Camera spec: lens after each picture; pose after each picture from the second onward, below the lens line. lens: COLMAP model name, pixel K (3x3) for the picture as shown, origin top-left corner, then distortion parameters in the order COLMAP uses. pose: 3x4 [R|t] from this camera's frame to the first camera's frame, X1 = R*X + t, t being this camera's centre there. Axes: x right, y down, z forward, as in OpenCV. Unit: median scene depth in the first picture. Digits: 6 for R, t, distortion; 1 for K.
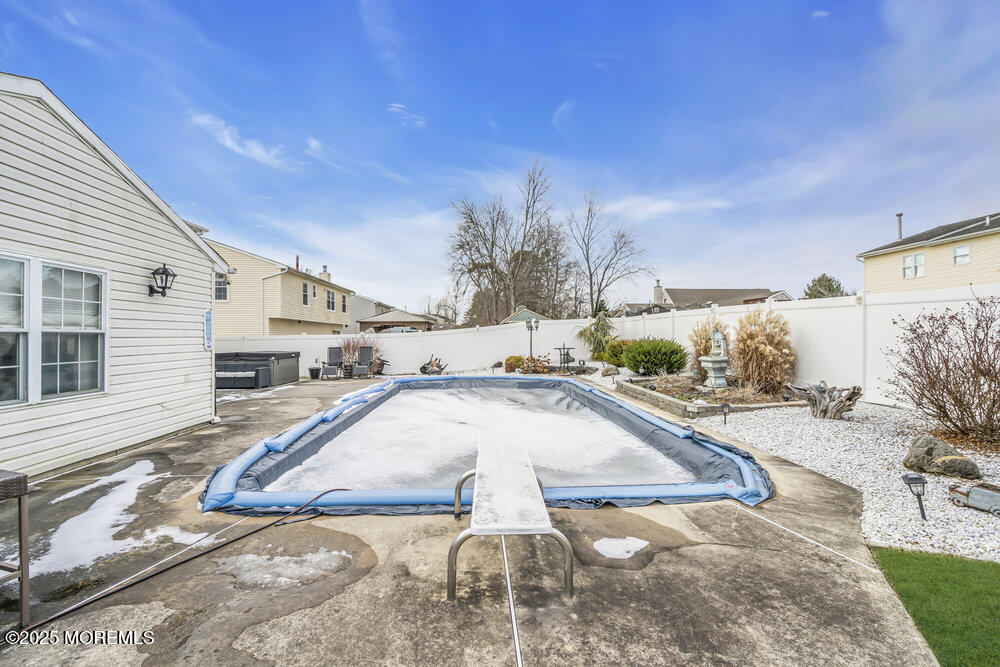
lens RADIAL K [[451.7, 0, 503.6], [0, 451.7, 339.4], [0, 0, 1]] dist [-0.002376, 0.000269]
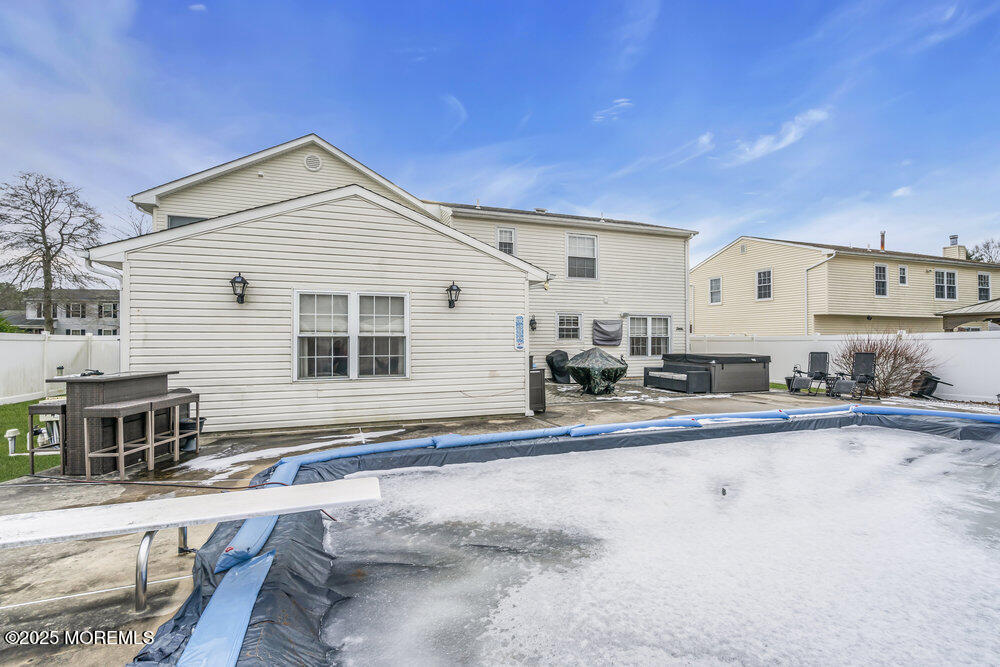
lens RADIAL K [[451.7, 0, 503.6], [0, 451.7, 339.4], [0, 0, 1]] dist [-0.002376, 0.000269]
pose [[0.271813, 0.007966, -0.962317, 0.597262], [-0.005736, 0.999961, 0.006658, -0.016368], [0.962333, 0.003710, 0.271848, 0.904218]]
